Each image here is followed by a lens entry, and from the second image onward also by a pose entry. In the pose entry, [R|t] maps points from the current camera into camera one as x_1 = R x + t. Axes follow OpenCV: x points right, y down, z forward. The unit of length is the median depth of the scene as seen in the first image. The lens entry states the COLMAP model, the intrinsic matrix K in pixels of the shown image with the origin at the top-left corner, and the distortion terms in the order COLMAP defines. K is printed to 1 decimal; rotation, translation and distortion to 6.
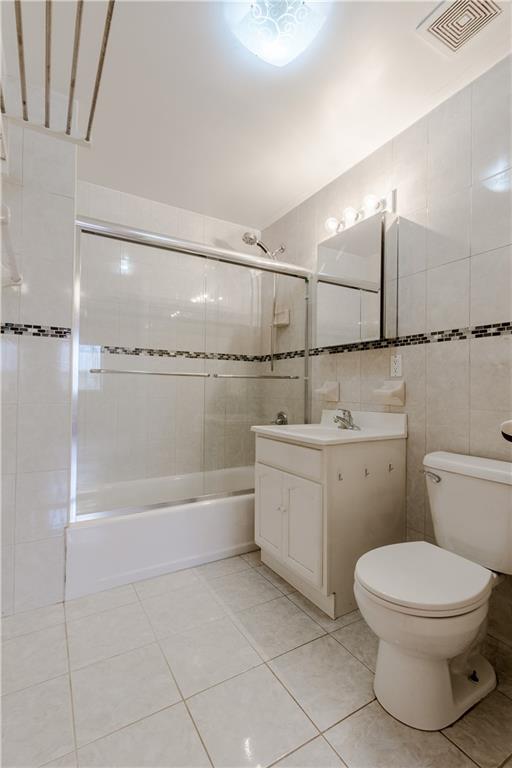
lens RADIAL K [[358.0, 0, 255.3], [0, 358.0, 392.4], [0, 0, 1]] dist [-0.001510, -0.000337]
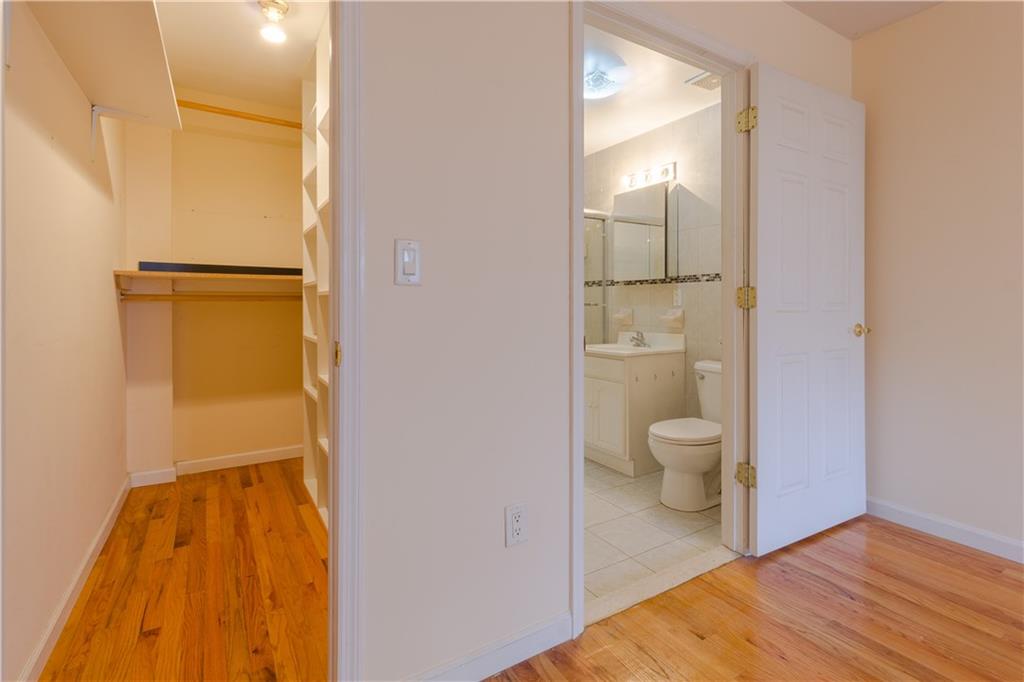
lens RADIAL K [[477.3, 0, 515.9], [0, 477.3, 309.6], [0, 0, 1]] dist [-0.001510, -0.000337]
pose [[0.999864, -0.009625, 0.013401, -0.210968], [0.009638, 0.999953, -0.000872, -0.032786], [-0.013392, 0.001001, 0.999910, -0.704405]]
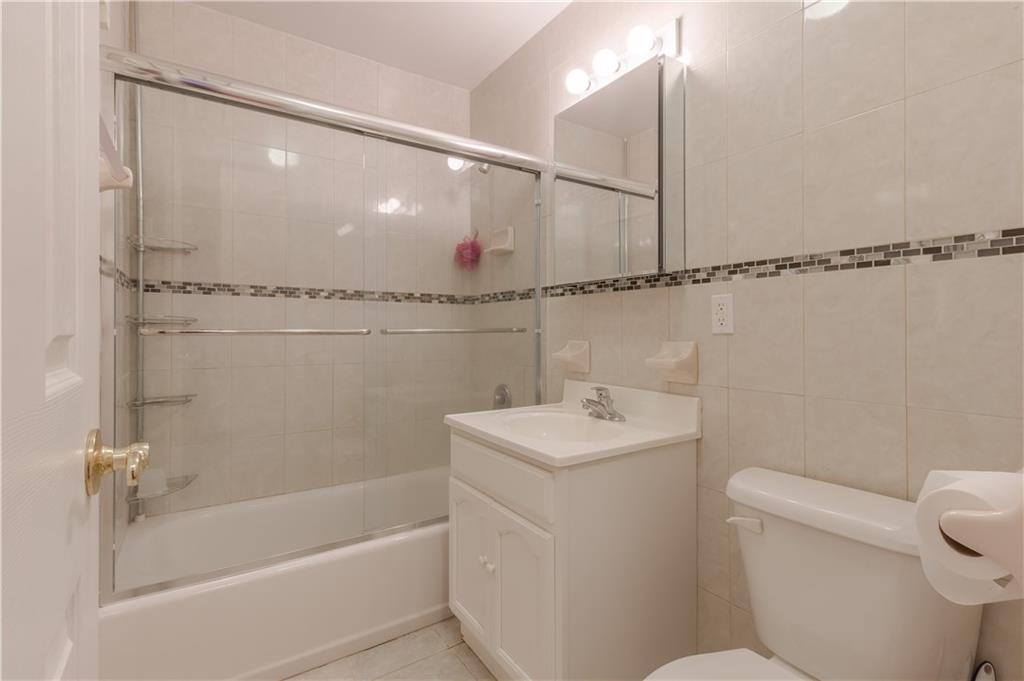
lens RADIAL K [[474.1, 0, 491.0], [0, 474.1, 329.1], [0, 0, 1]] dist [-0.066194, -0.000012]
pose [[0.999797, 0.000764, 0.020149, 0.053018], [-0.000532, 0.999933, -0.011552, -0.043172], [-0.020156, 0.011539, 0.999730, 0.214226]]
